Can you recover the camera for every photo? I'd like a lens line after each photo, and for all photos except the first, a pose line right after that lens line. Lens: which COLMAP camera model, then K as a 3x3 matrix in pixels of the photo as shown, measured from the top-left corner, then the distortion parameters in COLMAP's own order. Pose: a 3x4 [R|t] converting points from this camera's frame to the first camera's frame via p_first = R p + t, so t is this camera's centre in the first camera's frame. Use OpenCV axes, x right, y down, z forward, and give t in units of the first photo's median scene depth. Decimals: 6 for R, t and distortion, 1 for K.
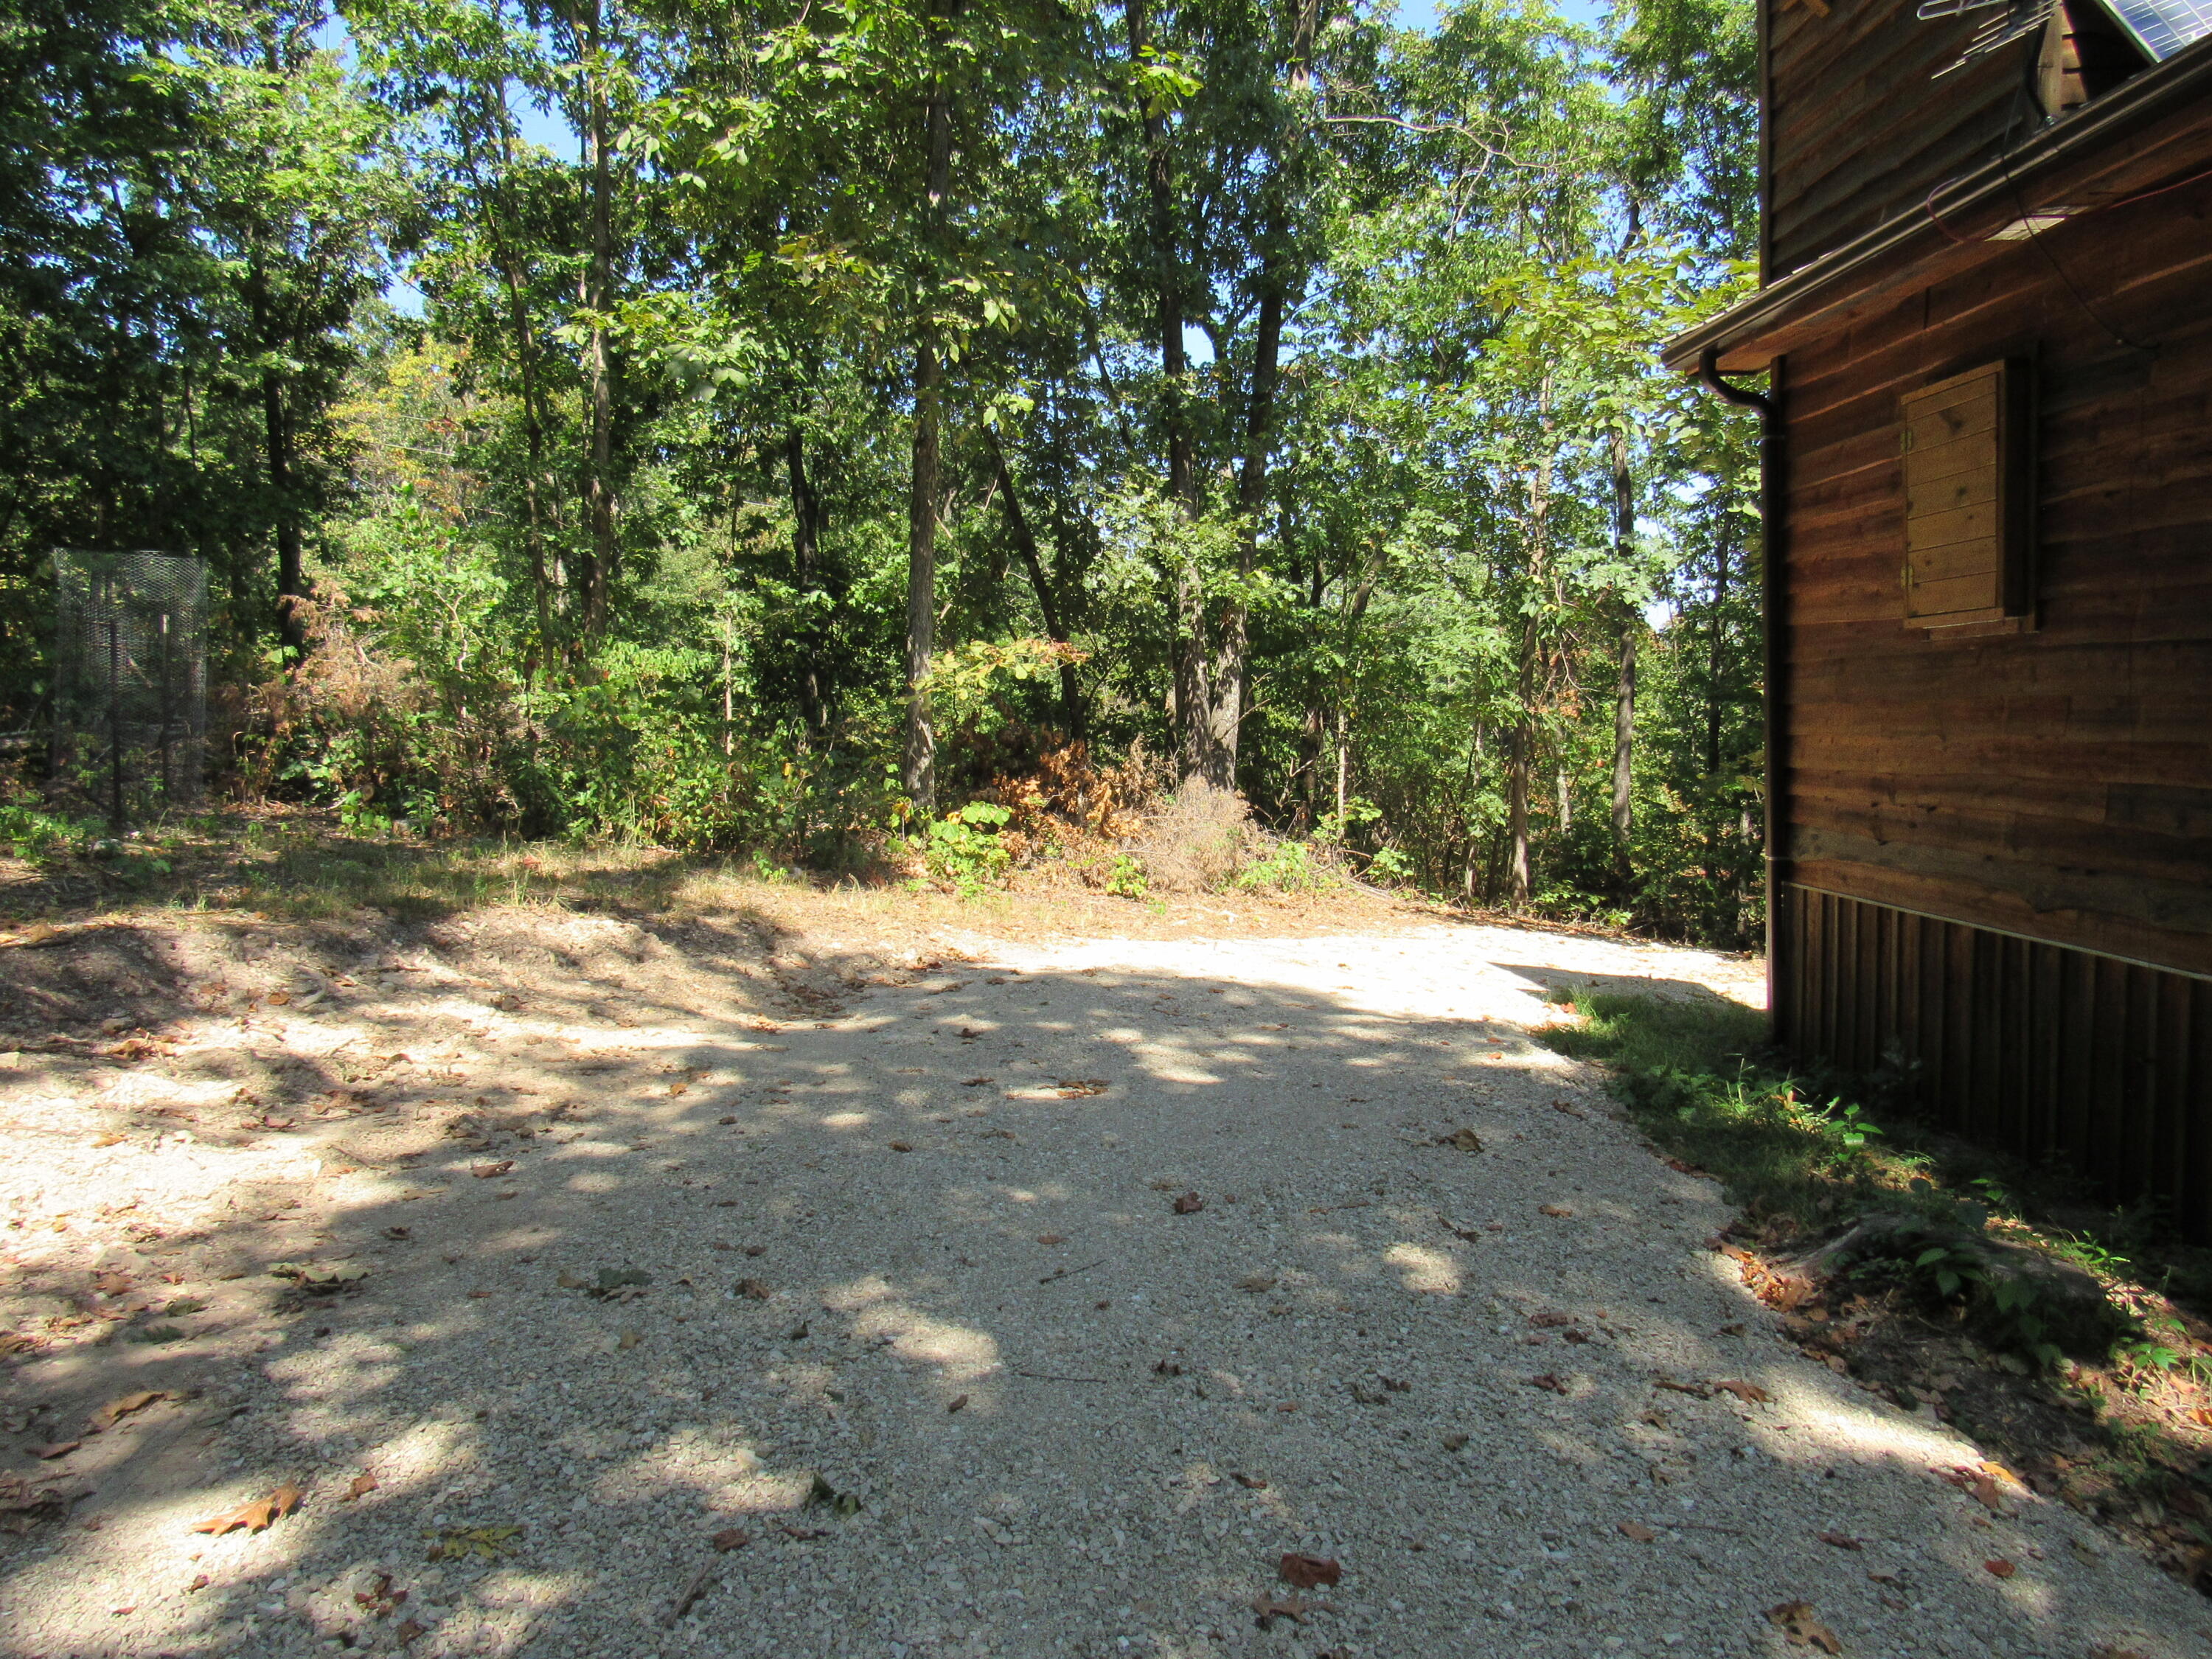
lens RADIAL K [[1550.6, 0, 1106.0], [0, 1550.6, 829.5], [0, 0, 1]] dist [-0.028764, 0.003944]
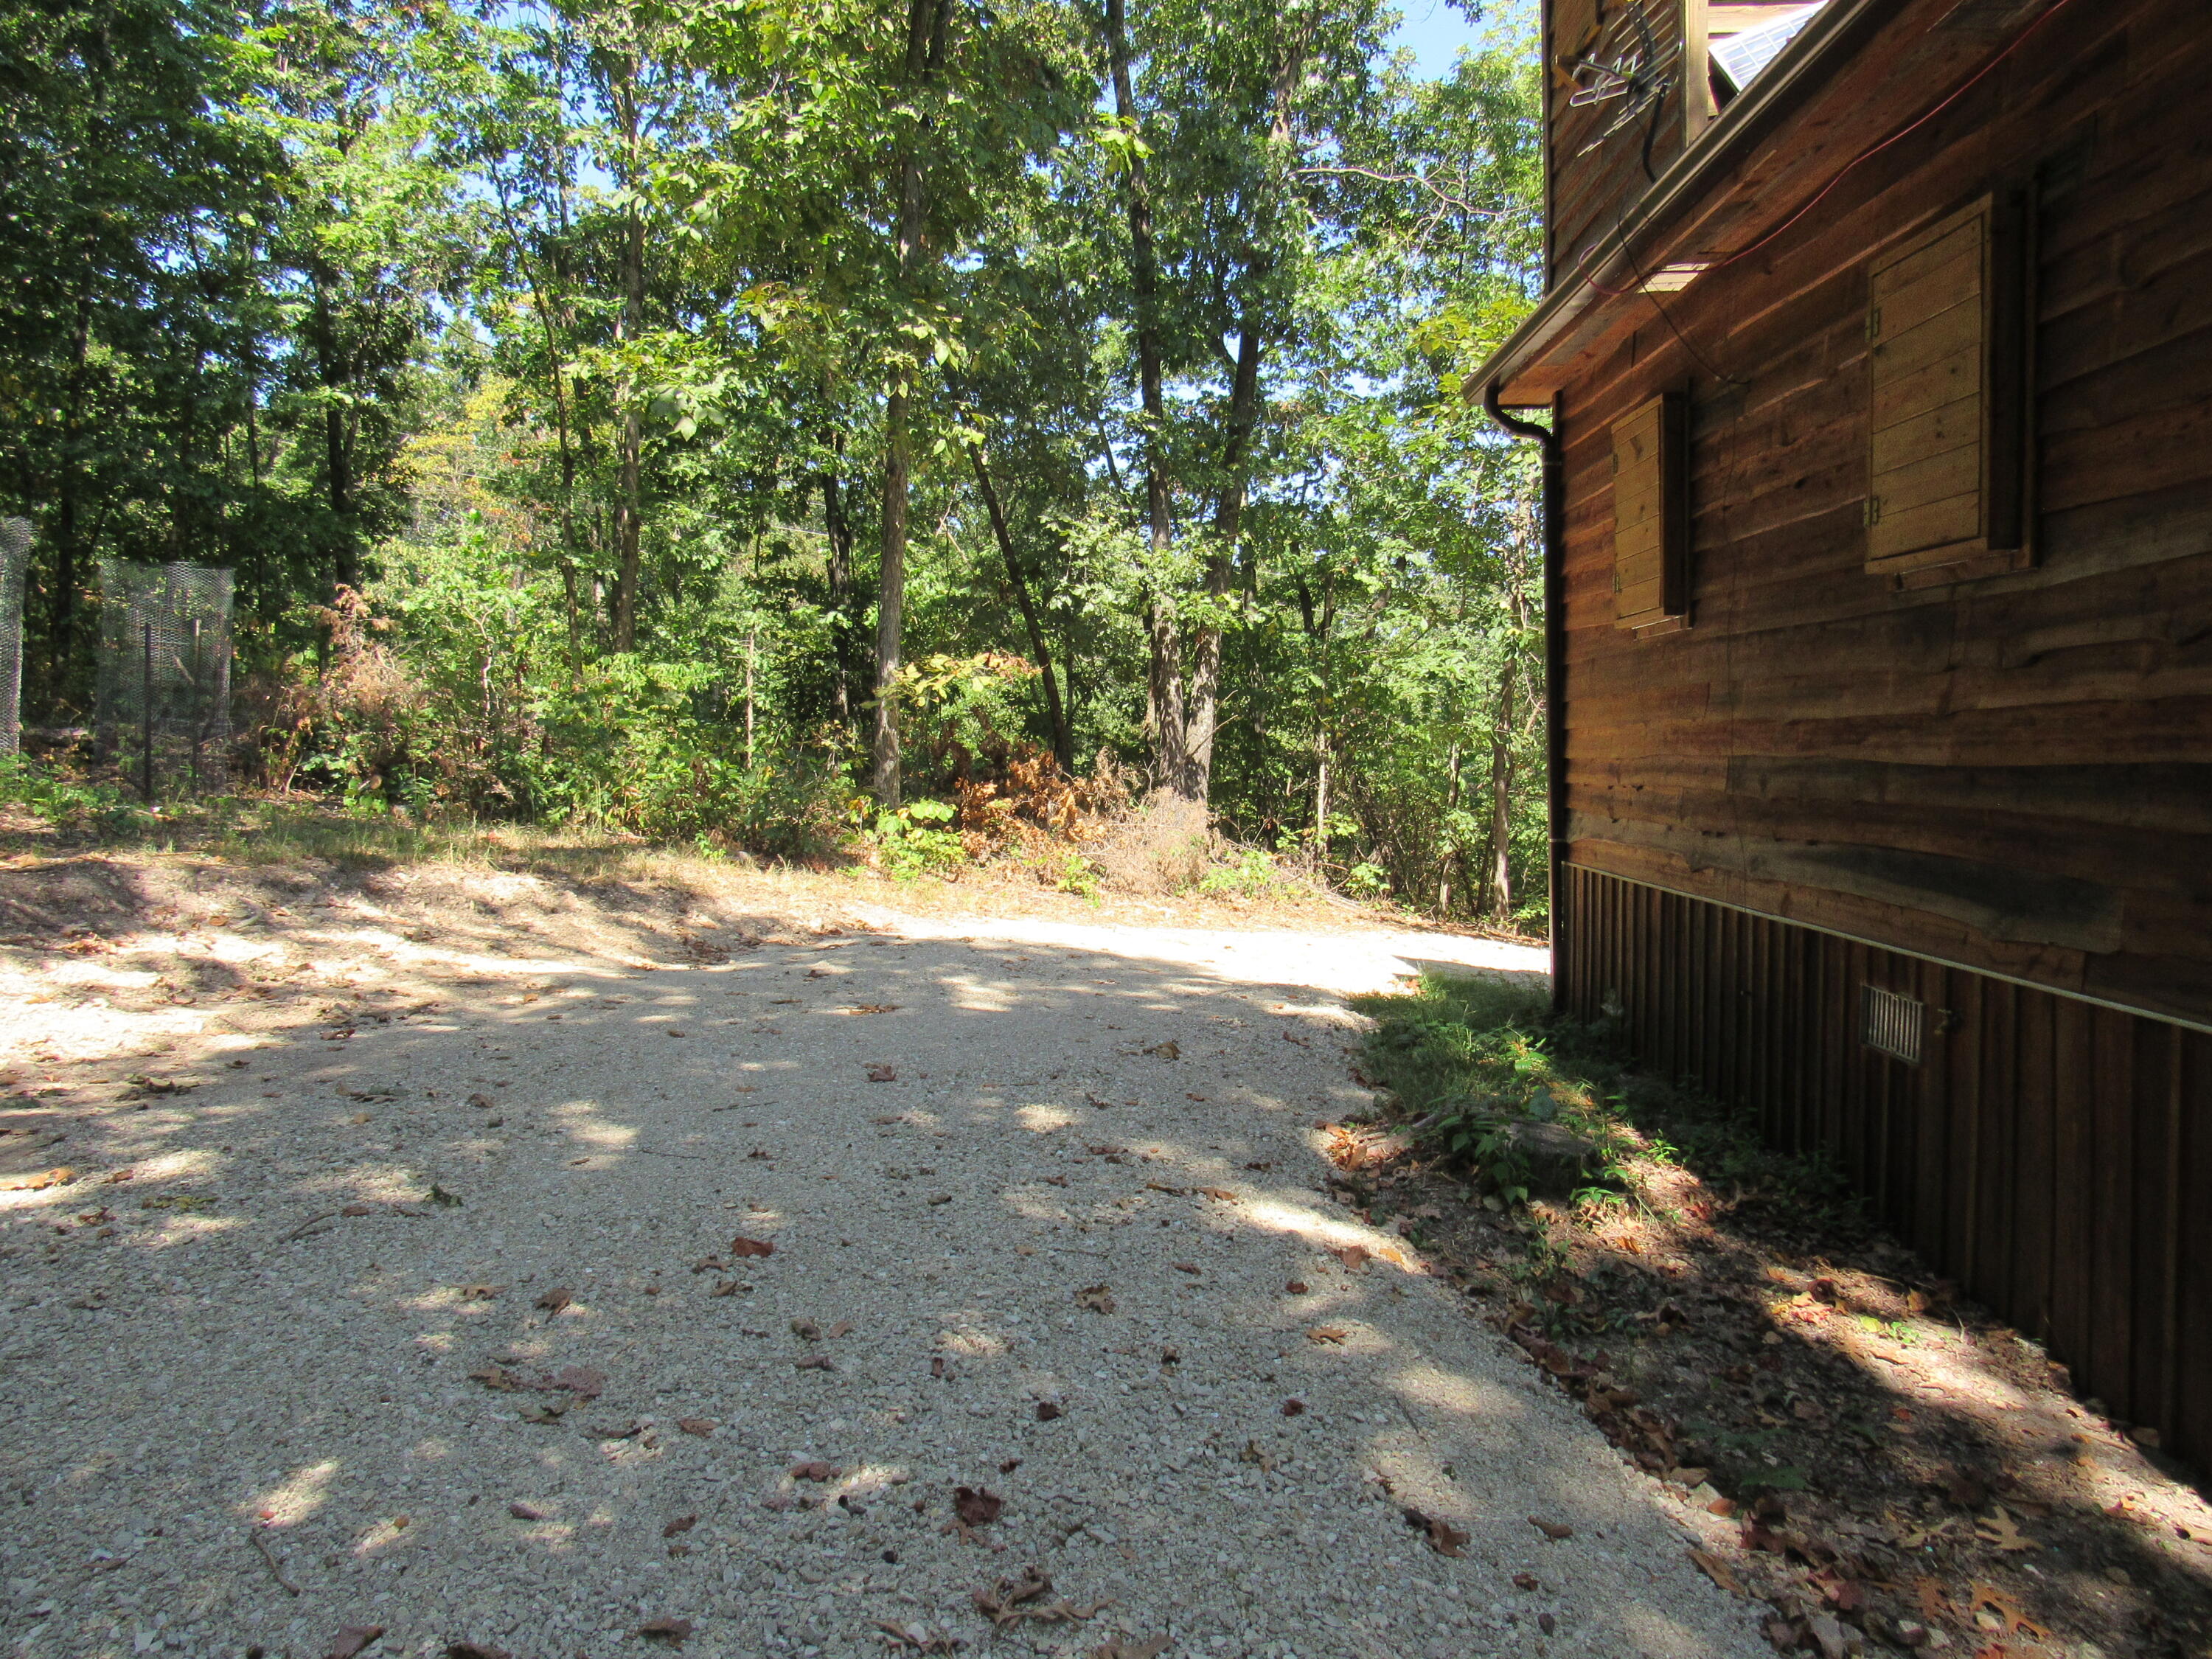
lens RADIAL K [[1551.5, 0, 1106.0], [0, 1551.5, 829.5], [0, 0, 1]] dist [-0.020334, 0.002793]
pose [[0.998317, 0.015124, -0.055980, 0.107722], [-0.016338, 0.999640, -0.021295, 0.024802], [0.055637, 0.022173, 0.998205, -0.083331]]
